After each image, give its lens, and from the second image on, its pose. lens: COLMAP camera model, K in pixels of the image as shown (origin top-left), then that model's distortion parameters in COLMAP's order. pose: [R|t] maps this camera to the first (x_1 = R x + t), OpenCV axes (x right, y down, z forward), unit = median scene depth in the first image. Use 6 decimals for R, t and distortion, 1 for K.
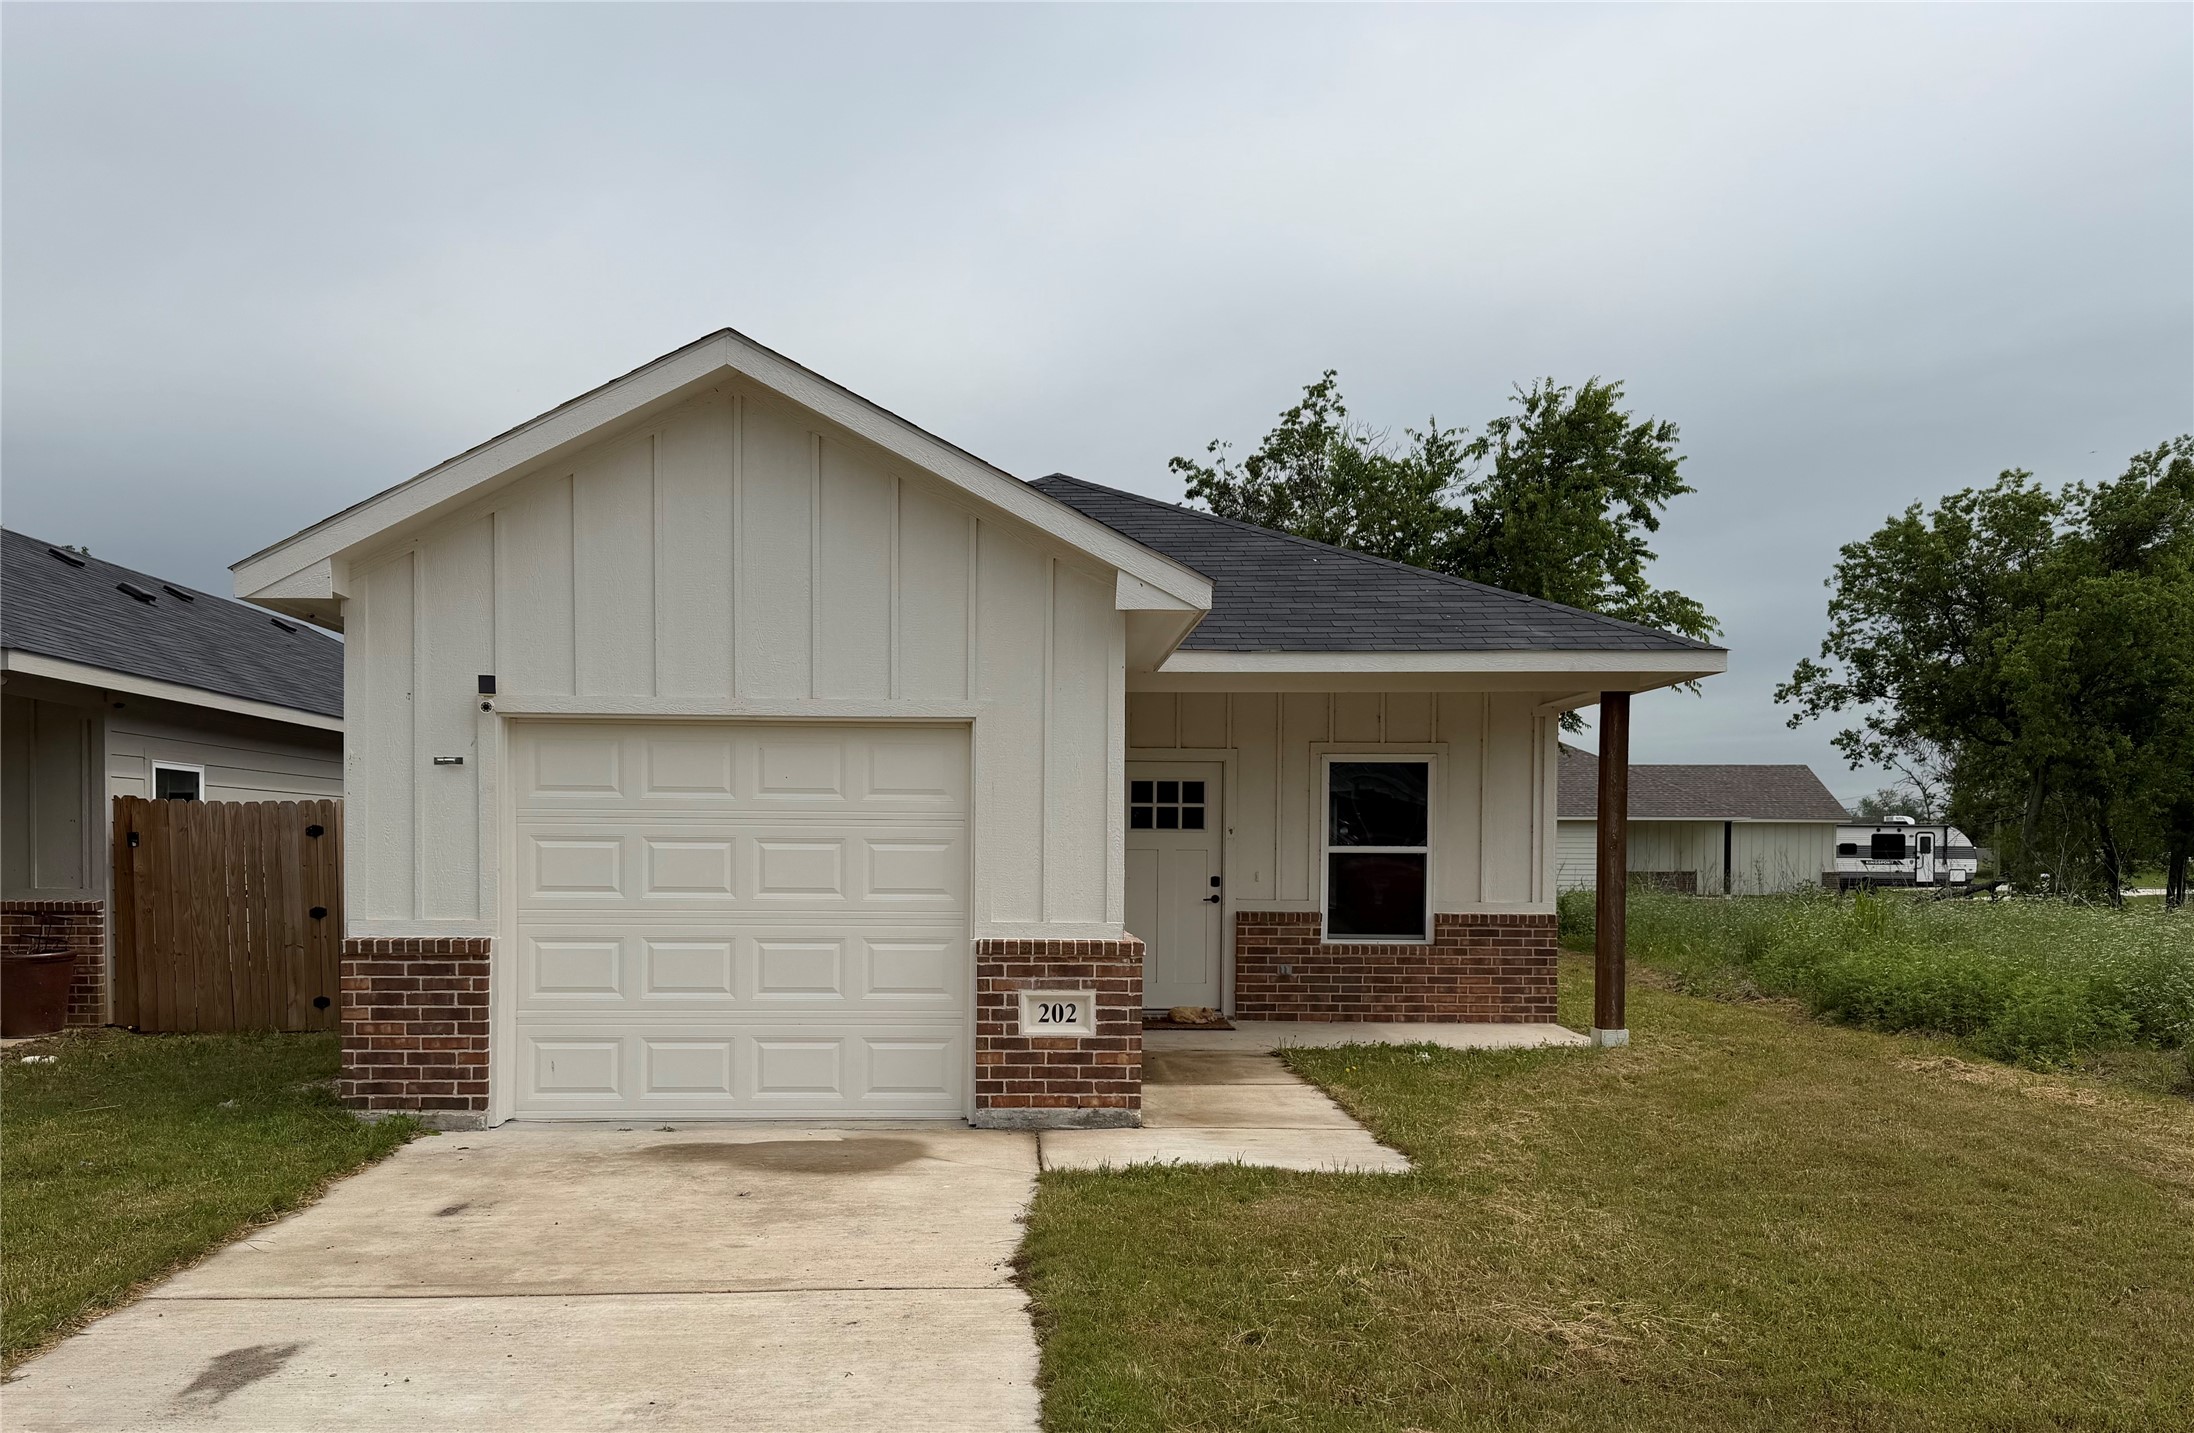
lens RADIAL K [[1691.1, 0, 1094.7], [0, 1691.1, 867.6], [0, 0, 1]] dist [0.109604, -0.160614]
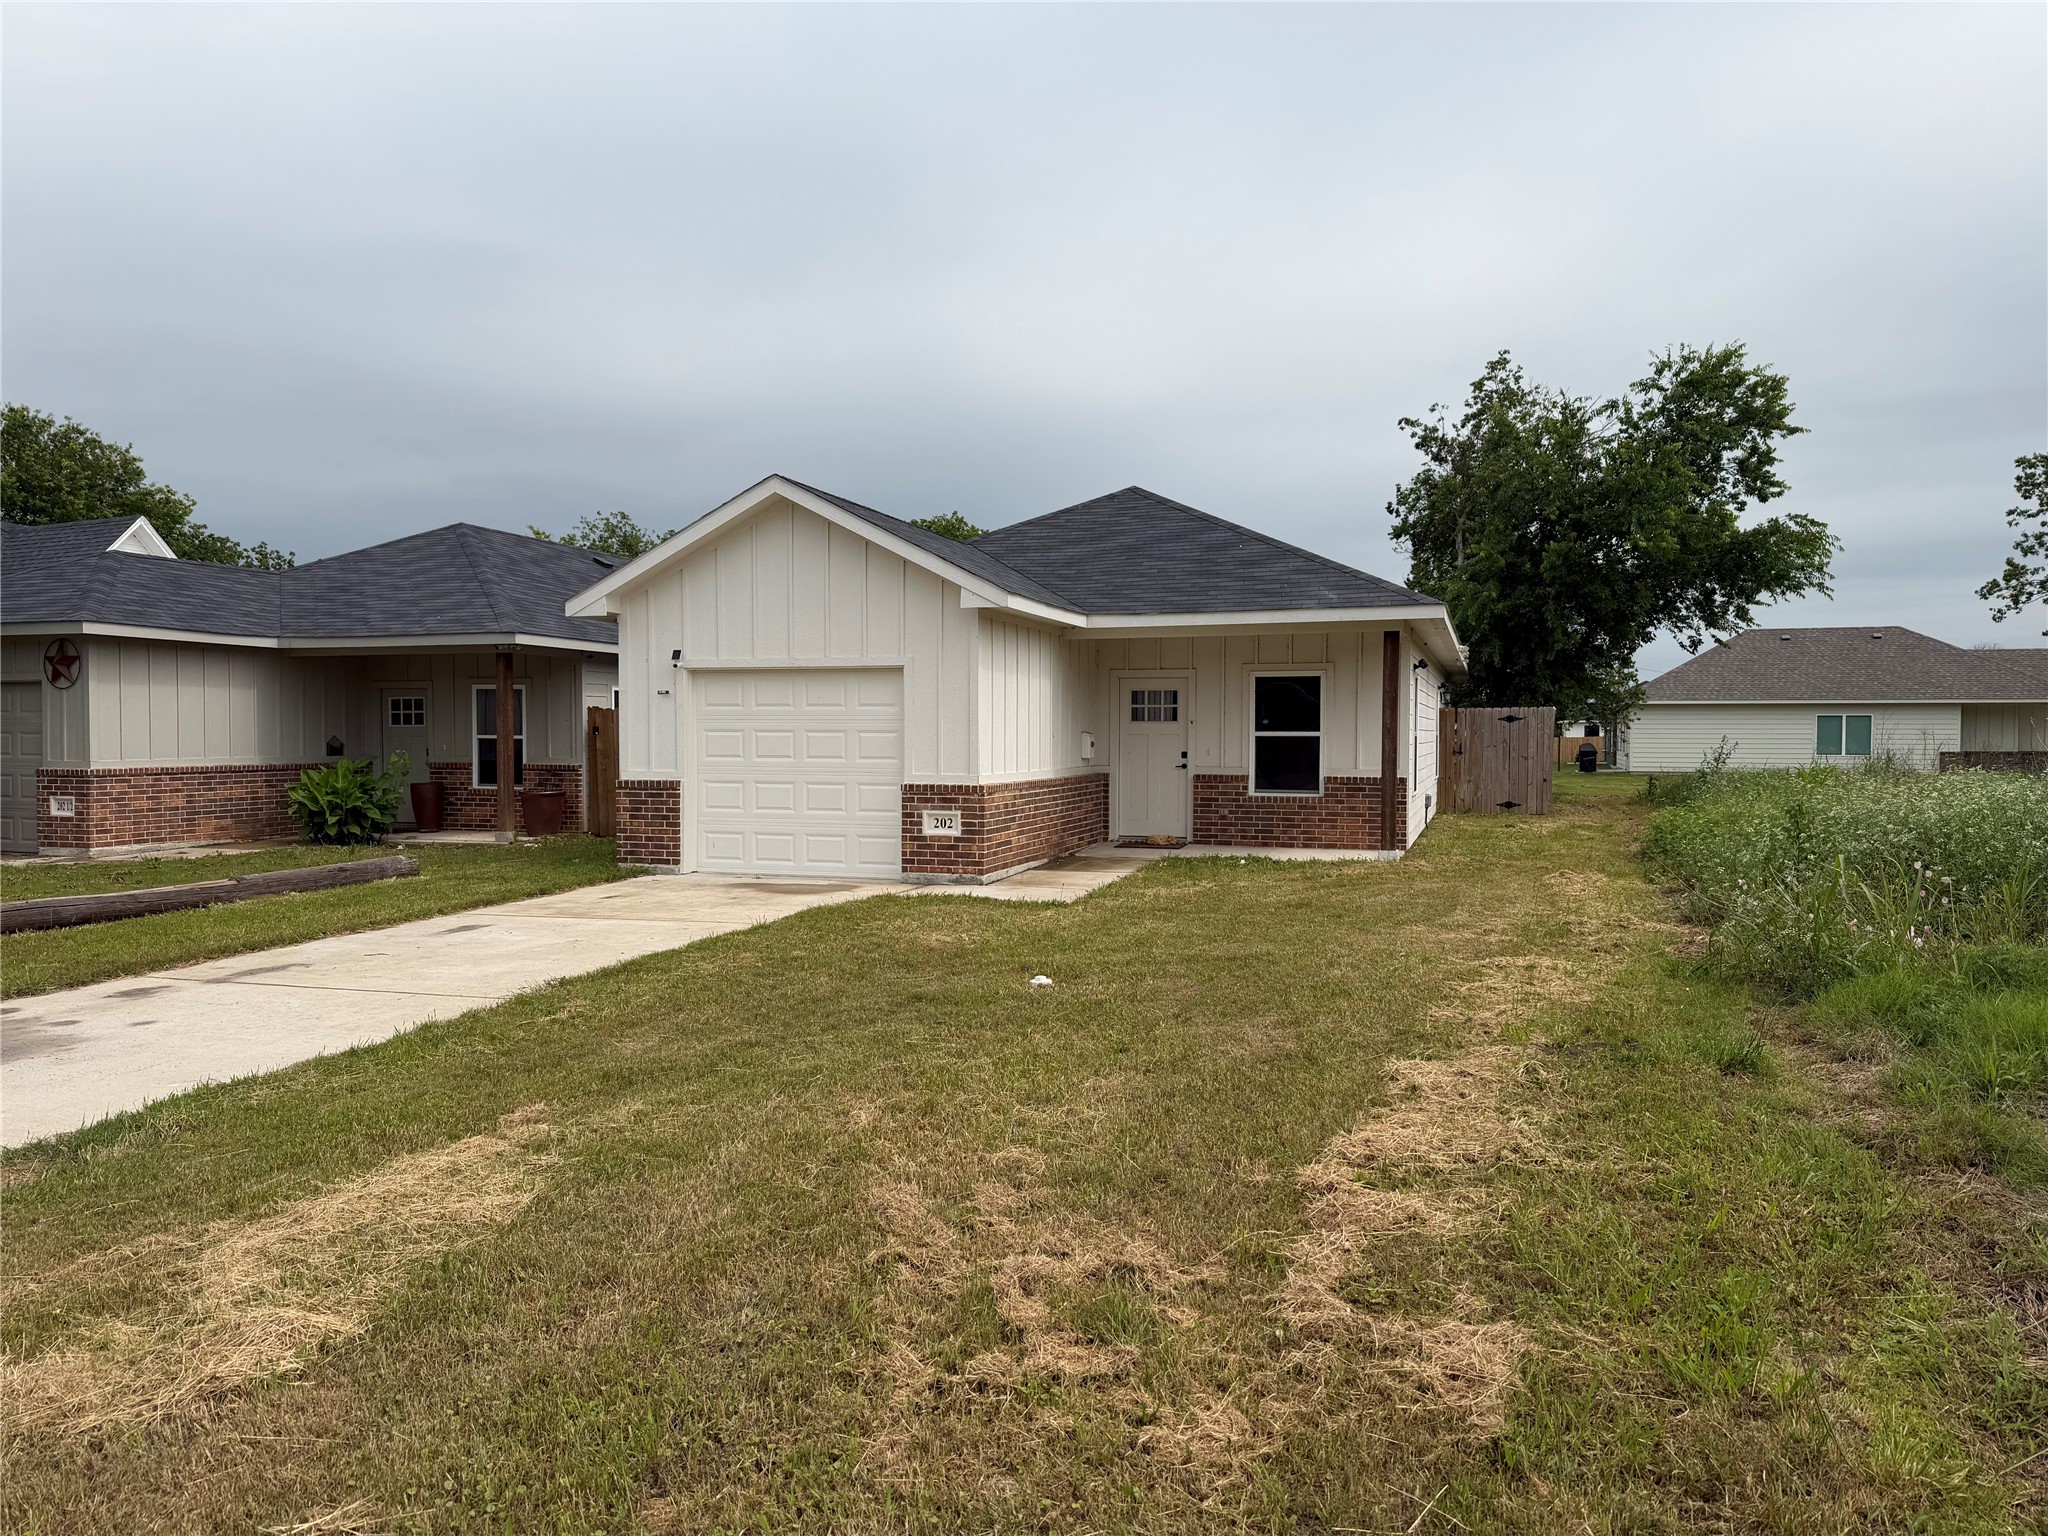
lens RADIAL K [[1451.8, 0, 1023.3], [0, 1451.8, 761.6], [0, 0, 1]] dist [0.002333, -0.001938]
pose [[0.947890, 0.003521, -0.318578, 0.555163], [-0.000432, 0.999952, 0.009767, 0.002302], [0.318597, -0.009121, 0.947846, -0.475734]]
